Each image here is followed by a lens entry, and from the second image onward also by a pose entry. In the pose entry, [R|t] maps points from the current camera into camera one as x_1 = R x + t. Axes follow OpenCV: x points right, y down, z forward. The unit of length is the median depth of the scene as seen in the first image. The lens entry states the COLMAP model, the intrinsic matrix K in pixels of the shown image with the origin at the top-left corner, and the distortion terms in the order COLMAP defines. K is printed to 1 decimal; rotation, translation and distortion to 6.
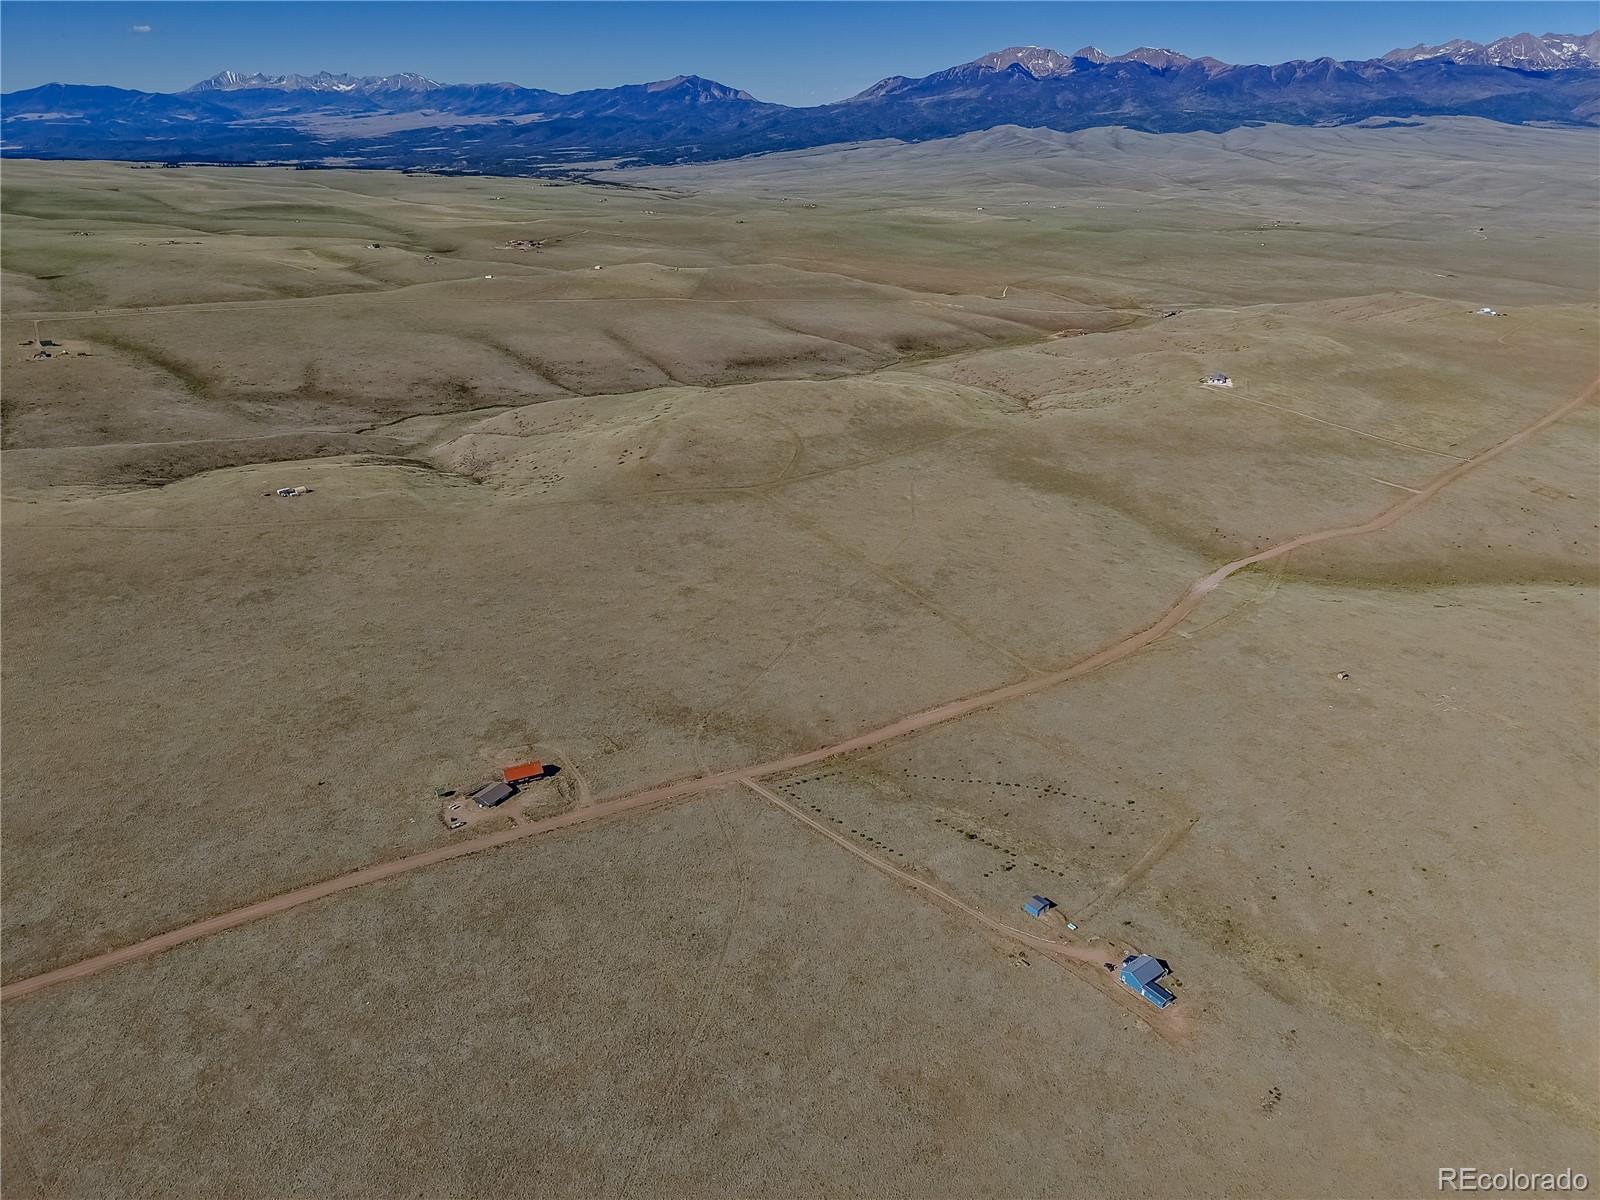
lens RADIAL K [[1081.6, 0, 809.2], [0, 1081.6, 610.6], [0, 0, 1]] dist [0.028456, -0.026870]
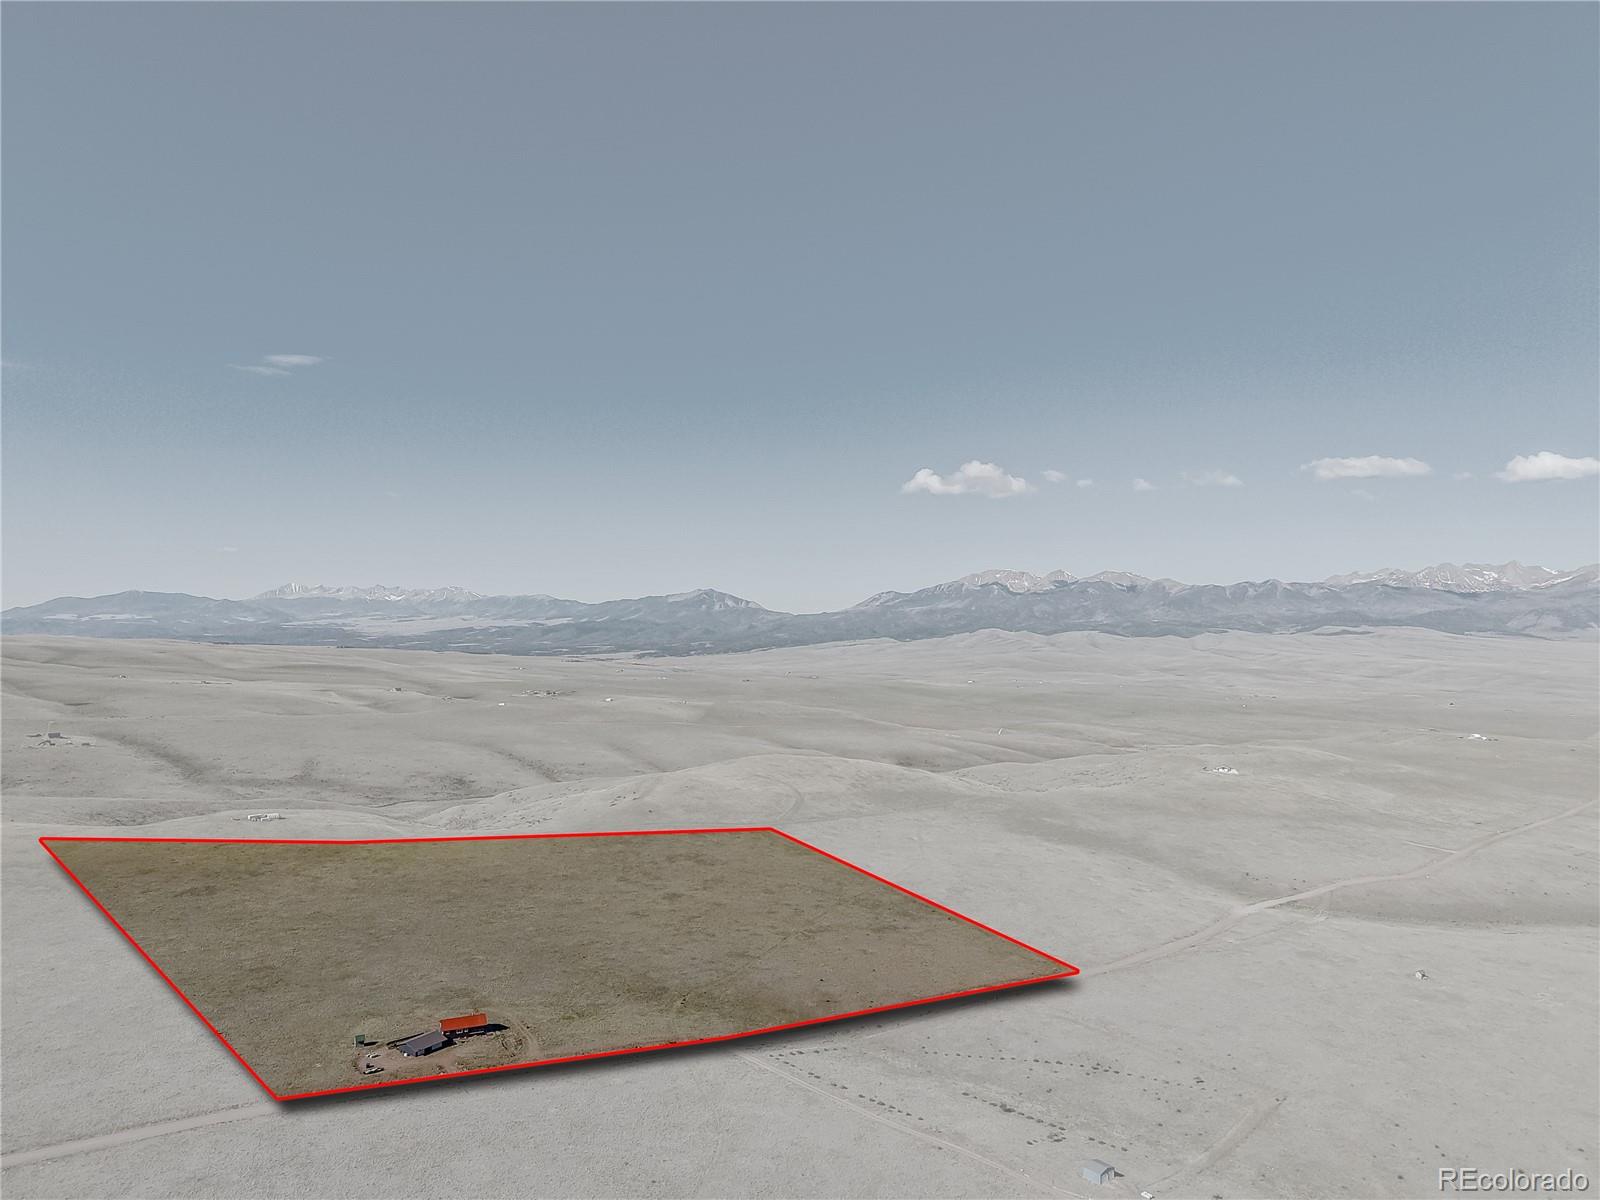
lens RADIAL K [[1081.6, 0, 809.2], [0, 1081.6, 610.6], [0, 0, 1]] dist [0.028456, -0.026870]
pose [[0.999938, 0.010773, -0.002815, 0.000418], [-0.010928, 0.900983, -0.433716, 0.159567], [-0.002137, 0.433720, 0.901045, 0.078916]]
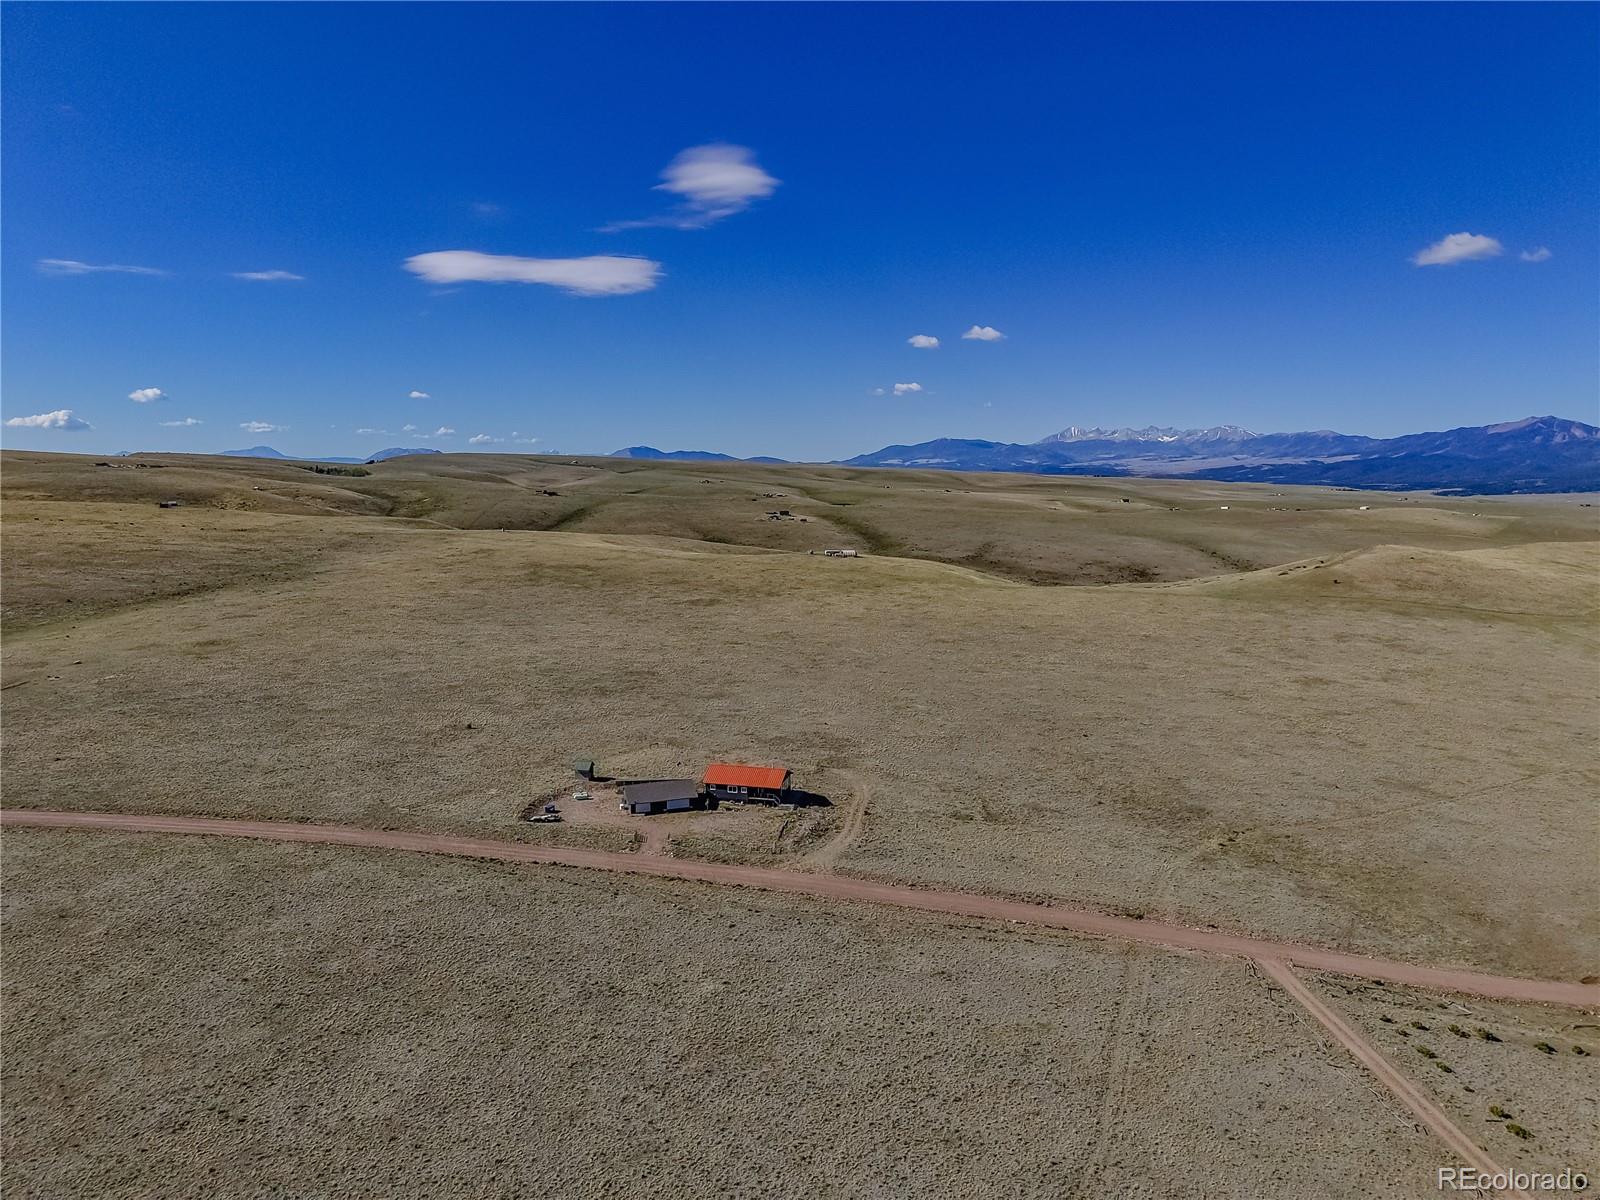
lens RADIAL K [[1084.1, 0, 800.0], [0, 1084.1, 600.0], [0, 0, 1]] dist [-0.007391, -0.000245]
pose [[0.765861, 0.080284, -0.637975, 0.021869], [-0.274120, 0.938263, -0.210997, 0.119443], [0.581649, 0.336476, 0.740586, 0.477882]]
